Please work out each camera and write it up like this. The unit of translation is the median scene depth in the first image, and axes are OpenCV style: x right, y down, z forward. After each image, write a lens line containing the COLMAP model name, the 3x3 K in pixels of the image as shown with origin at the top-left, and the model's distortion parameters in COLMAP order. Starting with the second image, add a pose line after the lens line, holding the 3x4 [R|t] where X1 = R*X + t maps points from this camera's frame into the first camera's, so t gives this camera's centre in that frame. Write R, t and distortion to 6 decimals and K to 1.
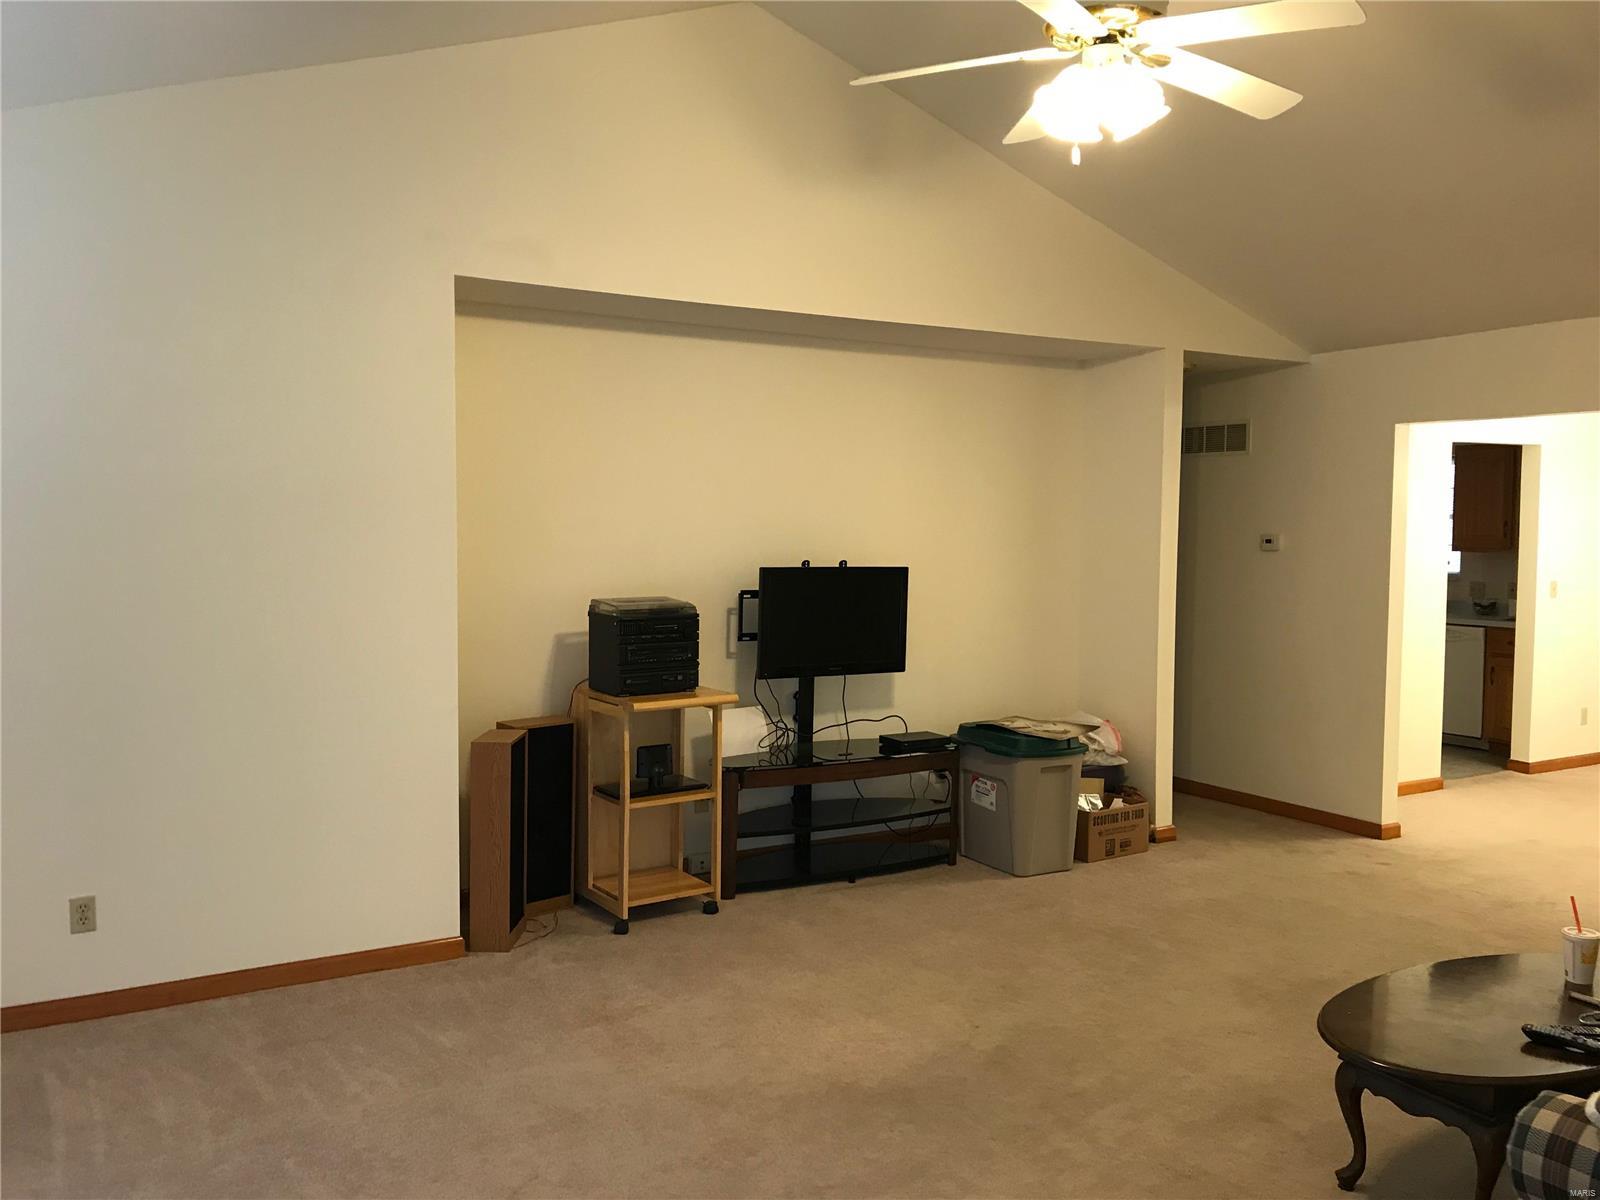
lens RADIAL K [[1312.5, 0, 793.1], [0, 1312.5, 585.4], [0, 0, 1]] dist [0.045477, -0.045290]
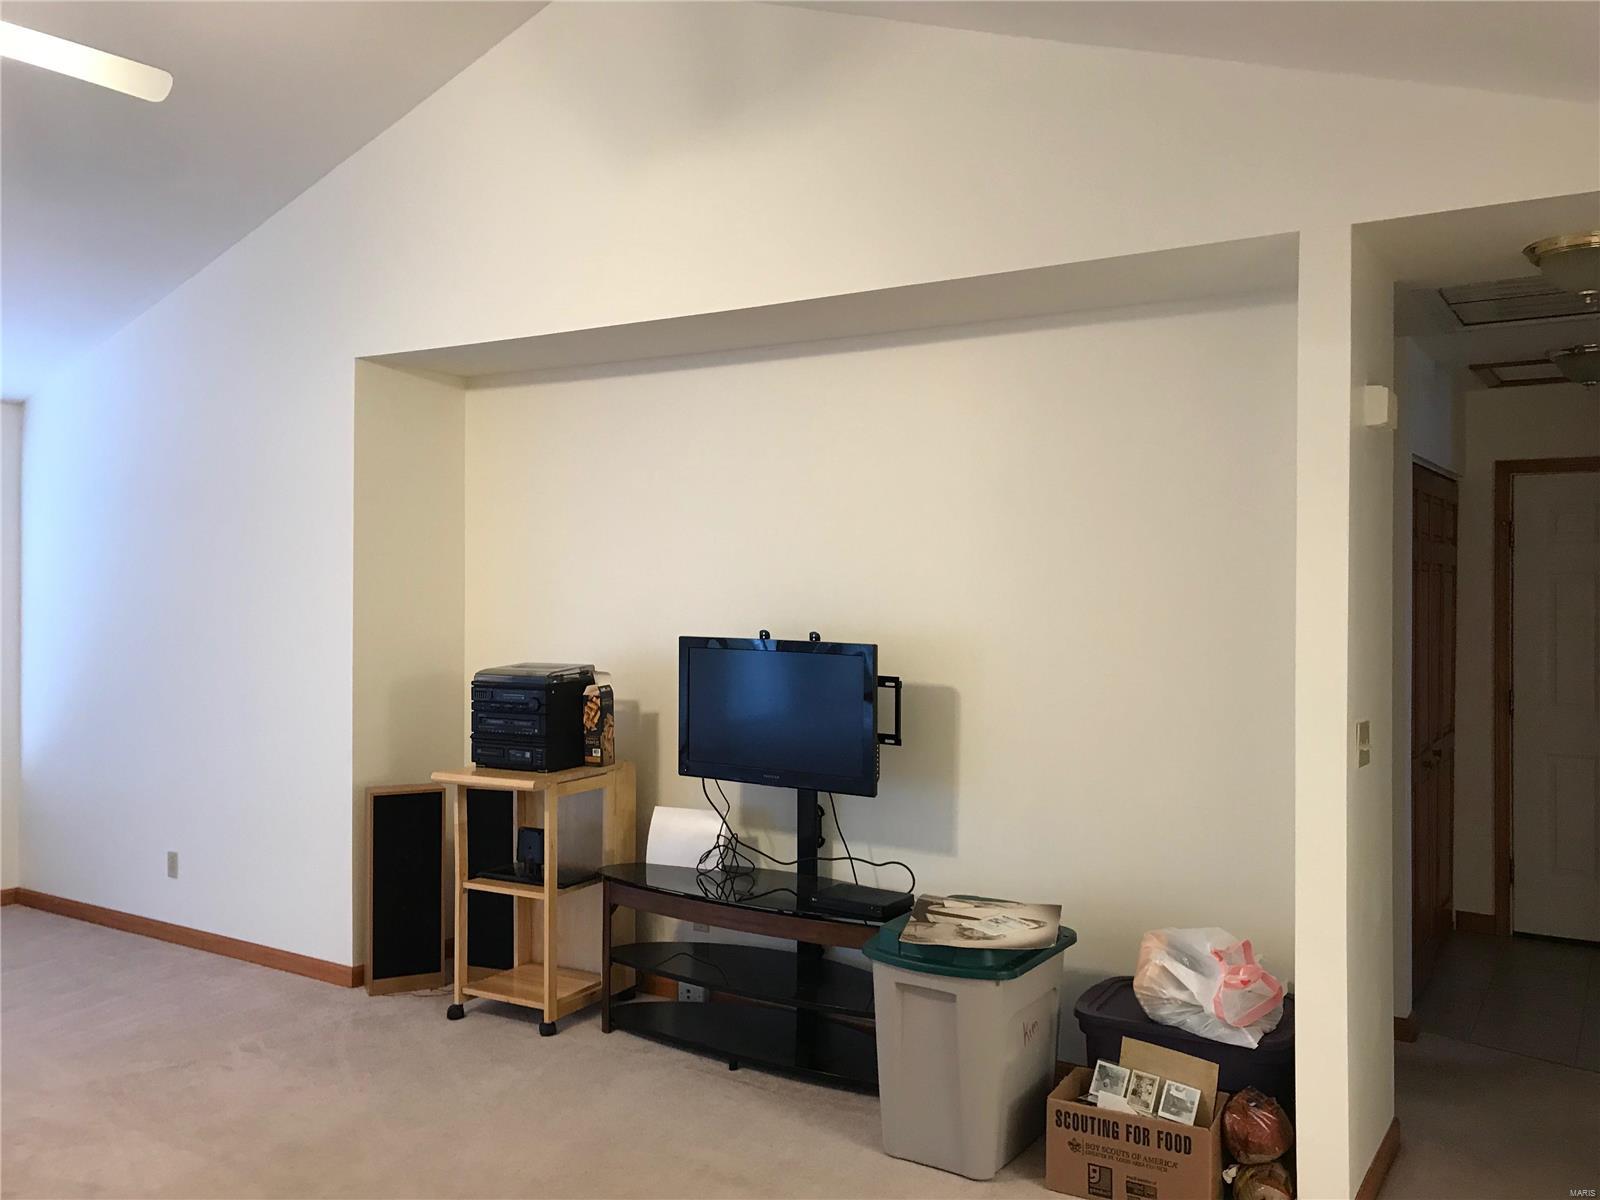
lens RADIAL K [[1312.5, 0, 796.5], [0, 1312.5, 610.0], [0, 0, 1]] dist [0.045477, -0.045290]
pose [[0.440882, 0.003453, -0.897558, 0.721775], [-0.049908, 0.998540, -0.020674, -0.016591], [0.896176, 0.053910, 0.440411, 0.692594]]
